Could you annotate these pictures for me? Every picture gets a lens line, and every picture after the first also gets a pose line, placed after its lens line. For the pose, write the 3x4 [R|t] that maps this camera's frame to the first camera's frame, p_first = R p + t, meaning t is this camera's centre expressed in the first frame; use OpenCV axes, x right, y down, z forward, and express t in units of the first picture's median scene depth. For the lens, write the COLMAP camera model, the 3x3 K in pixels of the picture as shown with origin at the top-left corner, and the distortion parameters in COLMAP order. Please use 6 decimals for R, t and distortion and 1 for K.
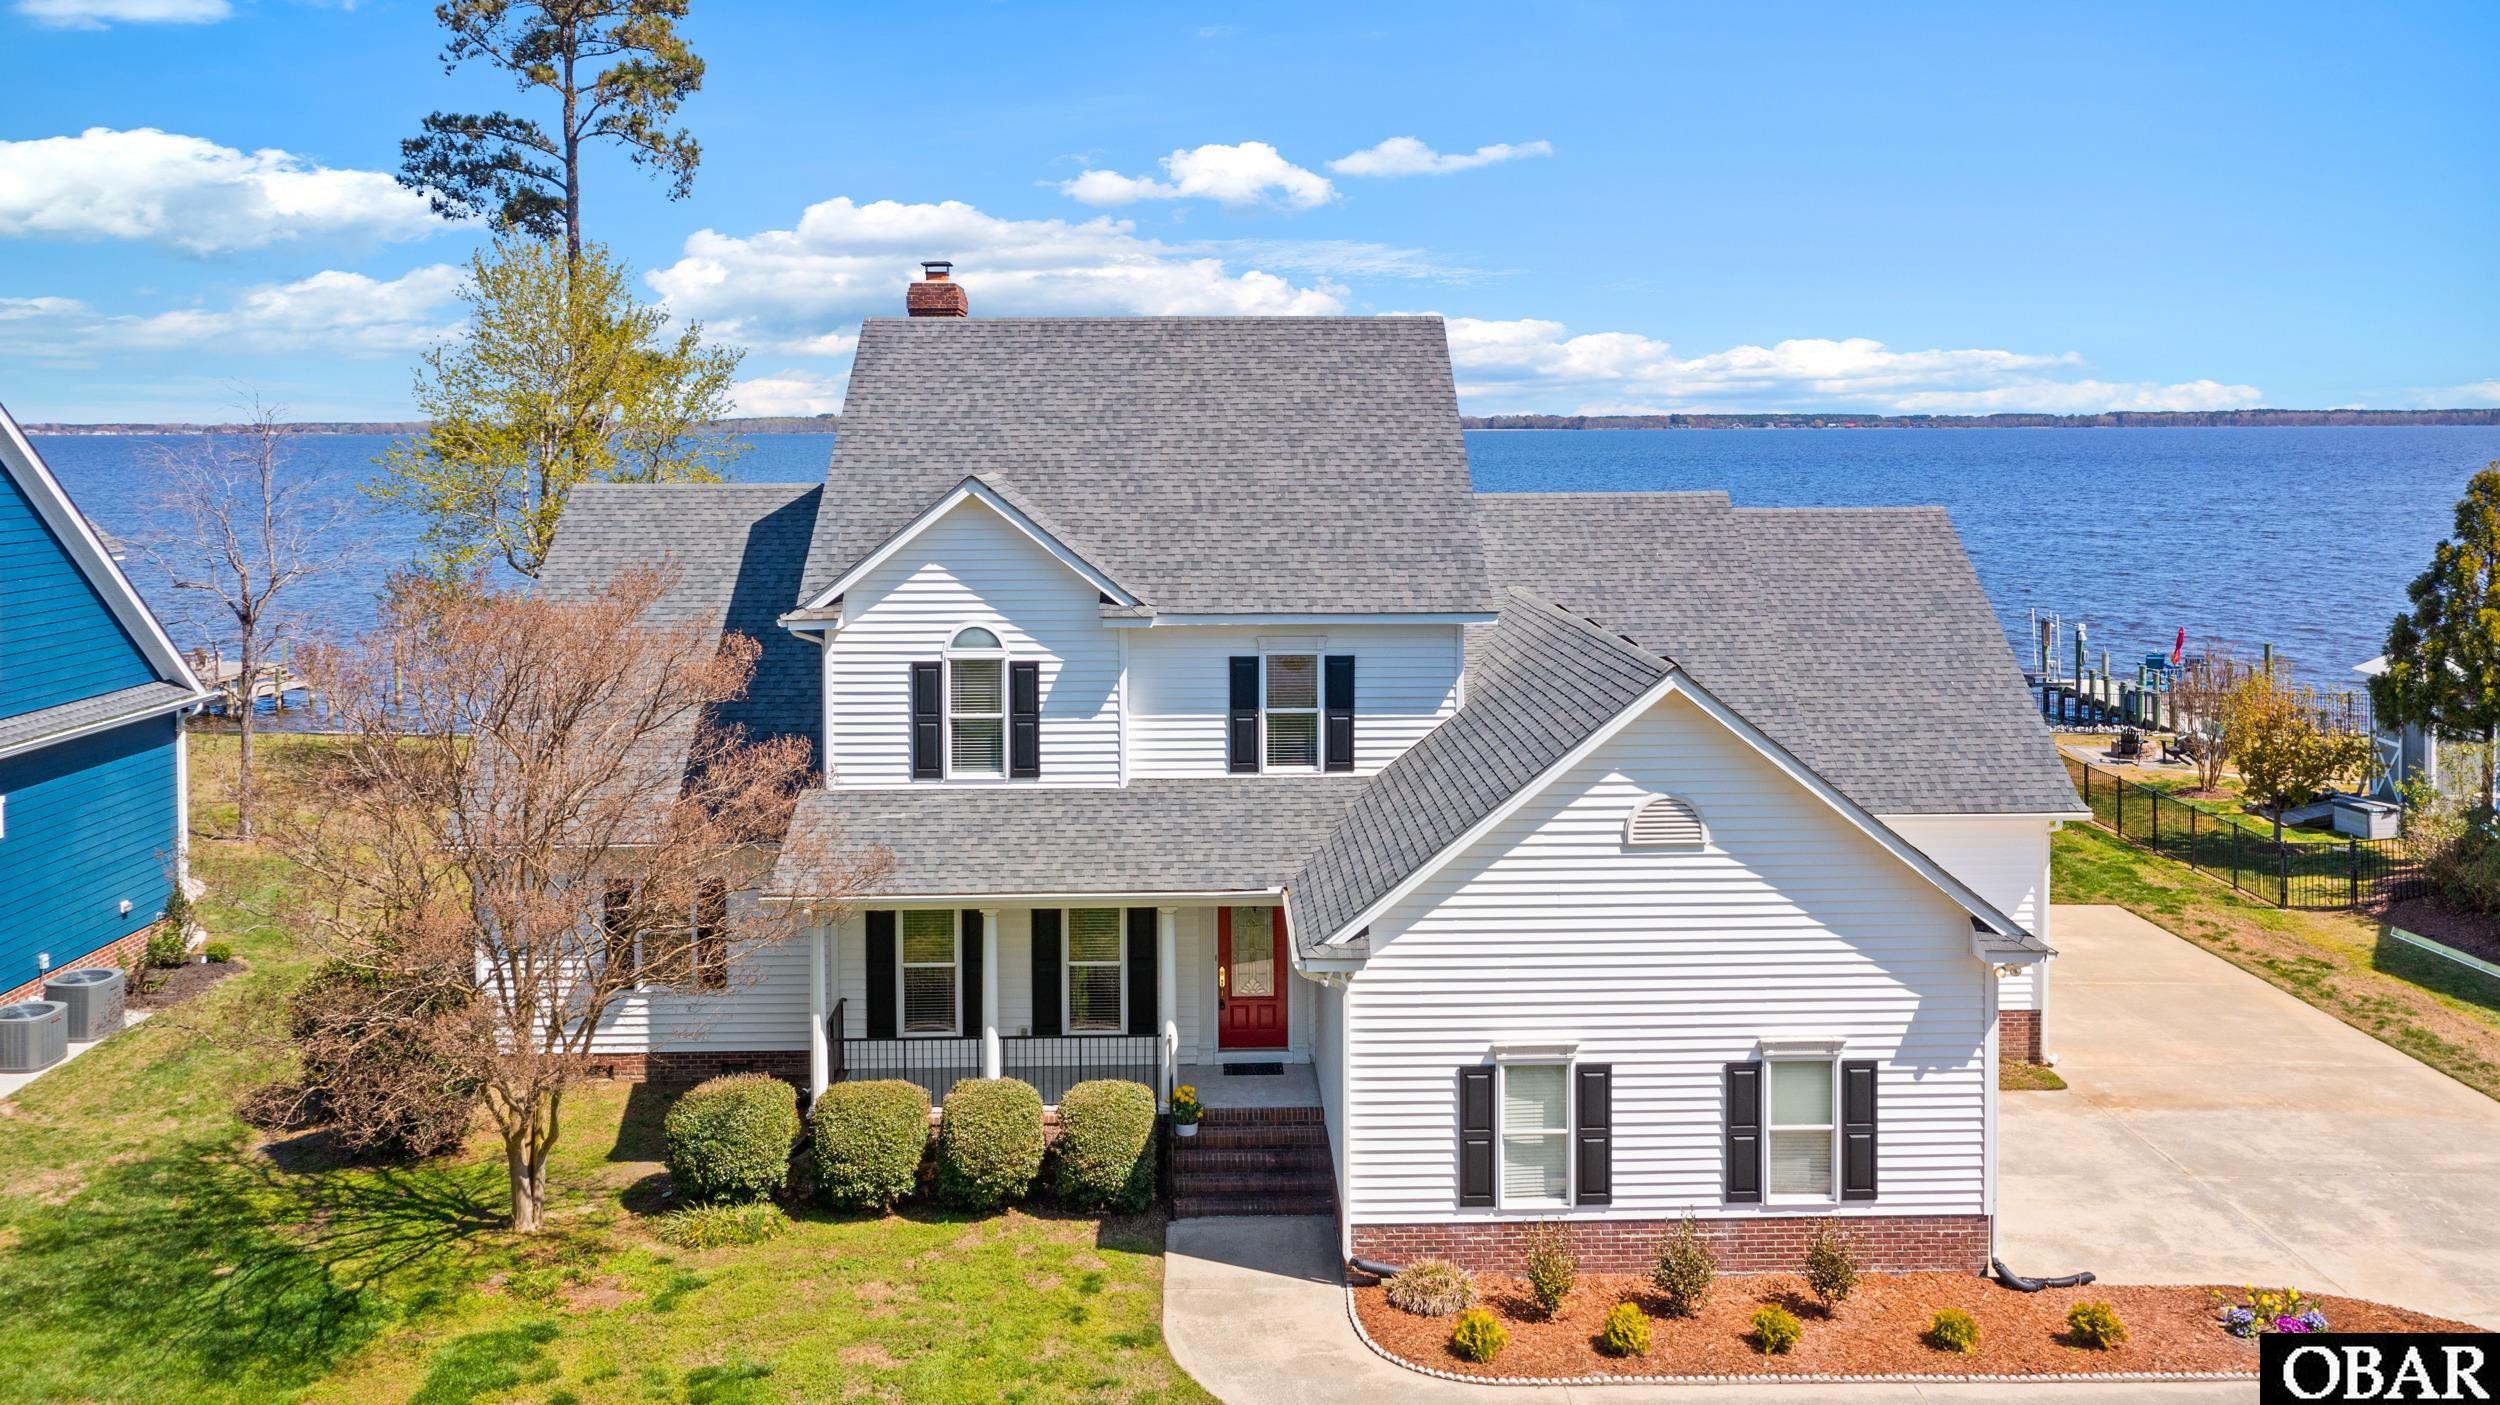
lens RADIAL K [[2032.0, 0, 1244.8], [0, 2032.0, 488.2], [0, 0, 1]] dist [-0.001999, 0.002507]
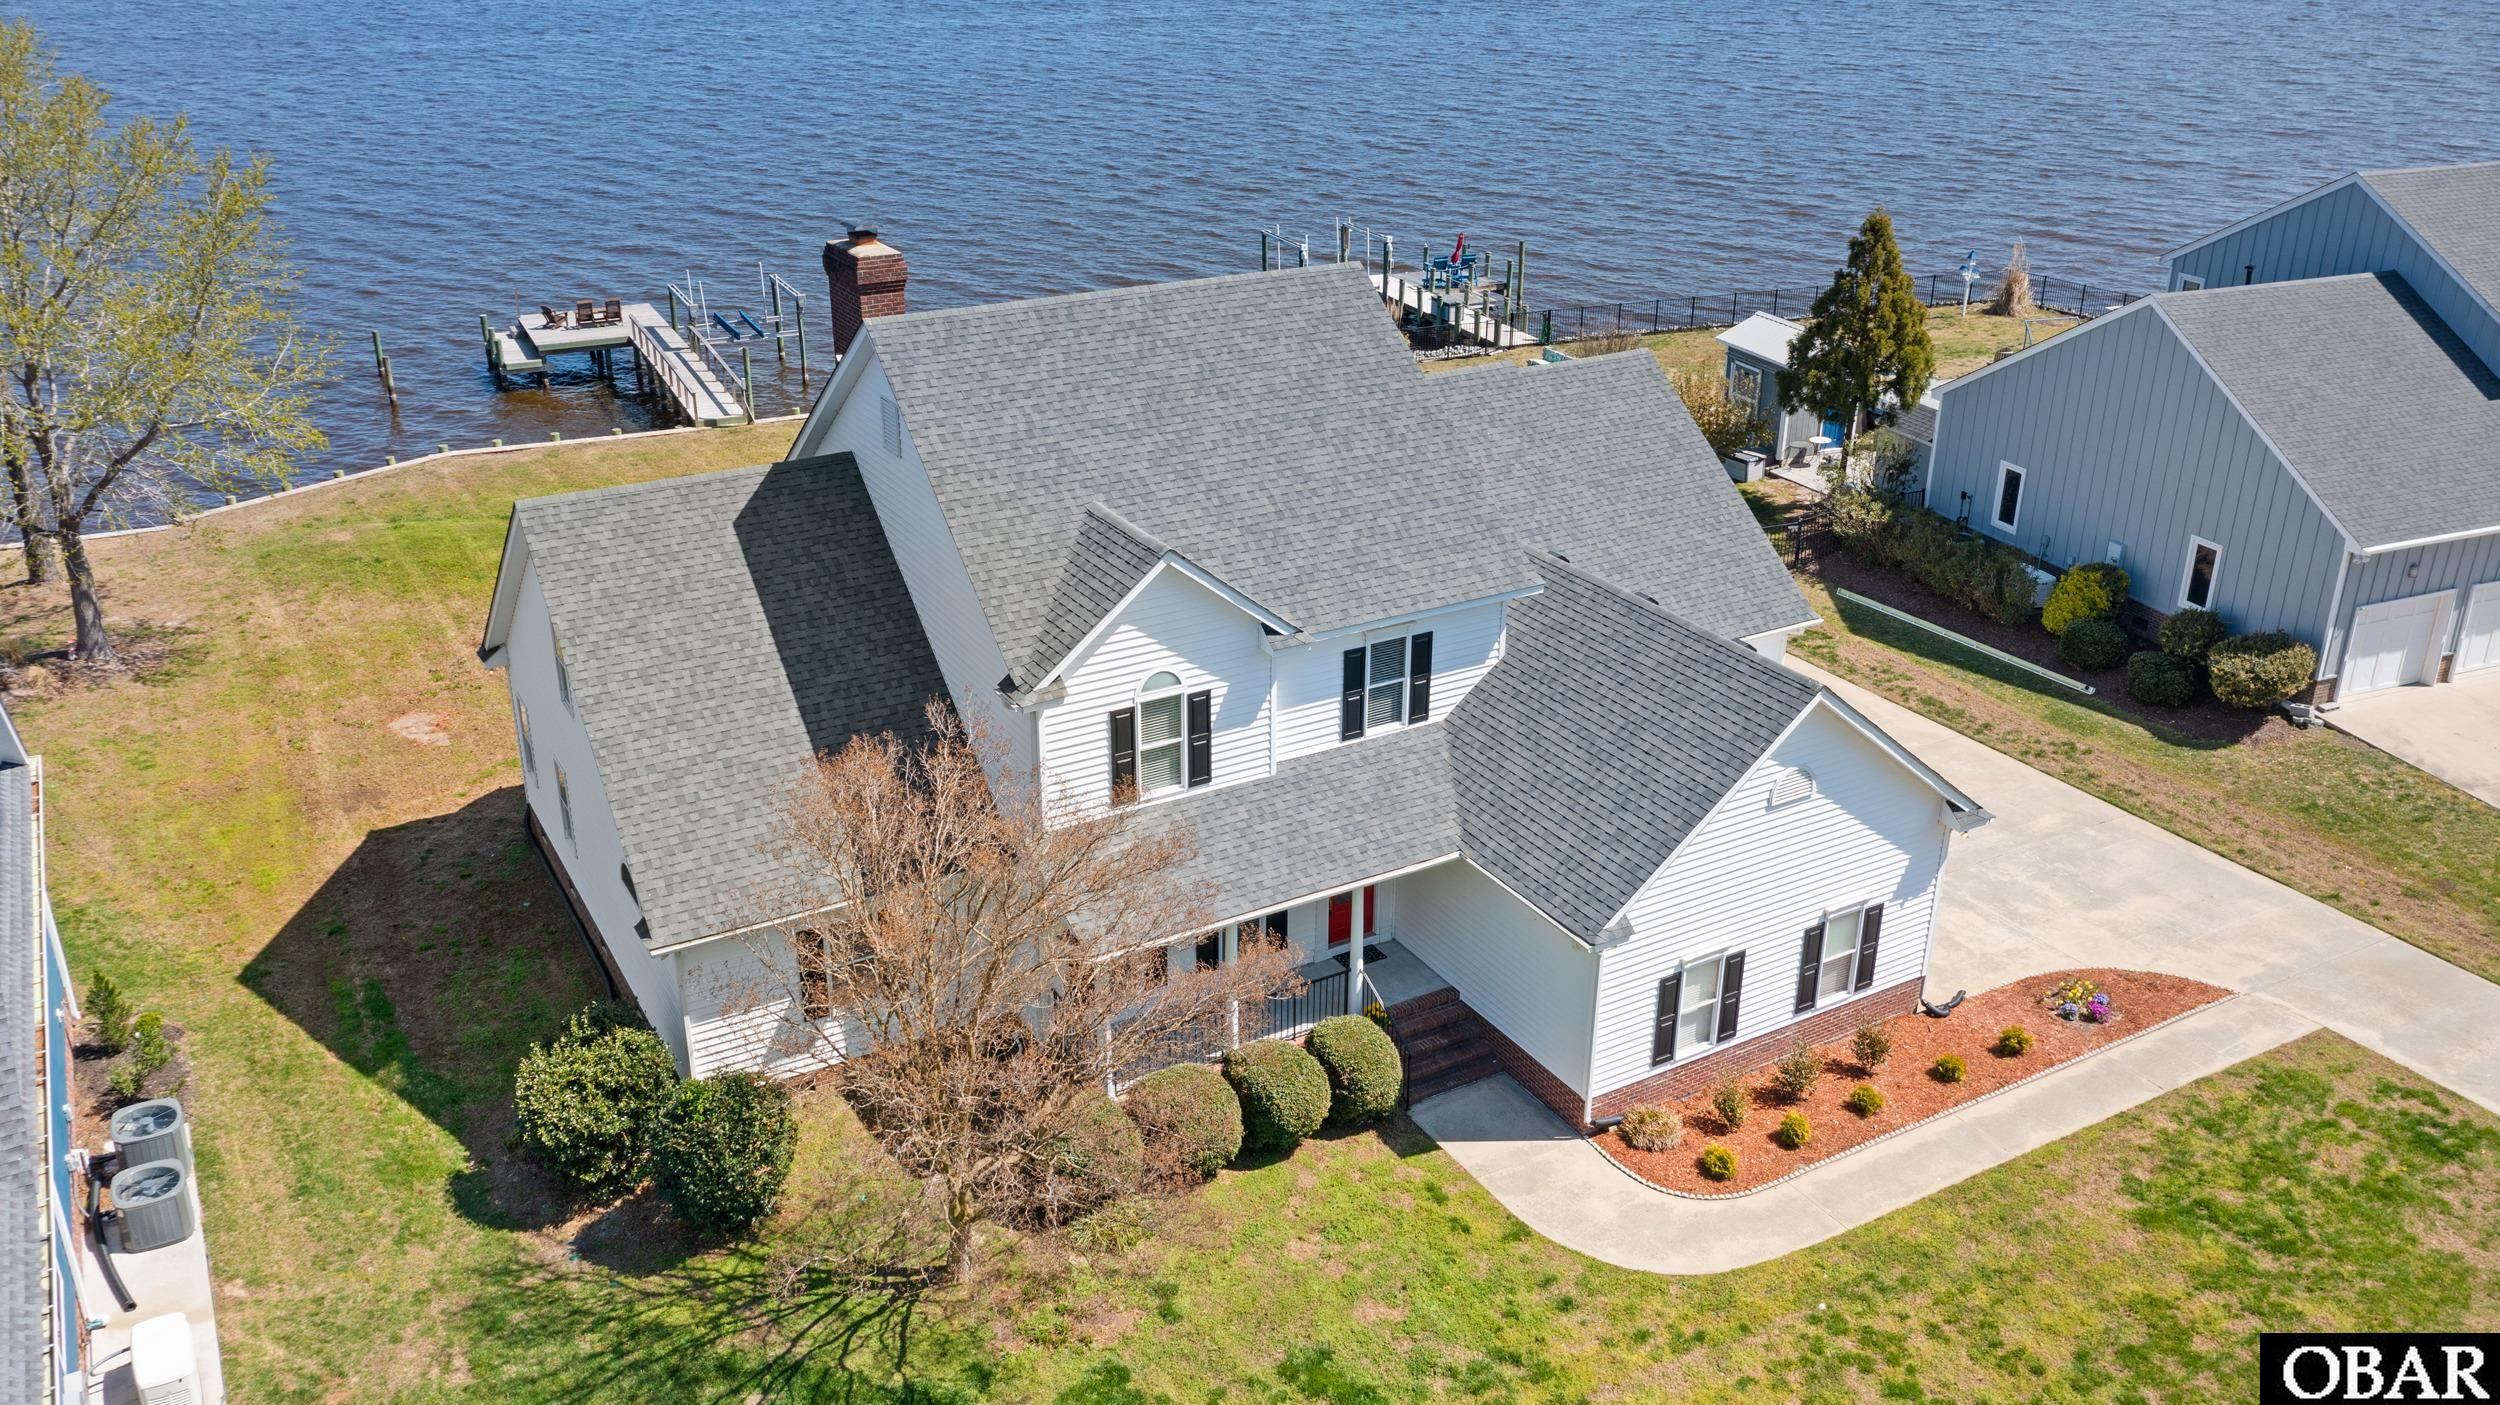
lens RADIAL K [[1987.7, 0, 1250.0], [0, 1987.7, 702.5], [0, 0, 1]] dist [0.000777, -0.003416]
pose [[0.879136, -0.186359, 0.438624, -0.573958], [0.007299, 0.925531, 0.378602, -0.329563], [-0.476515, -0.329641, 0.815027, 0.086780]]
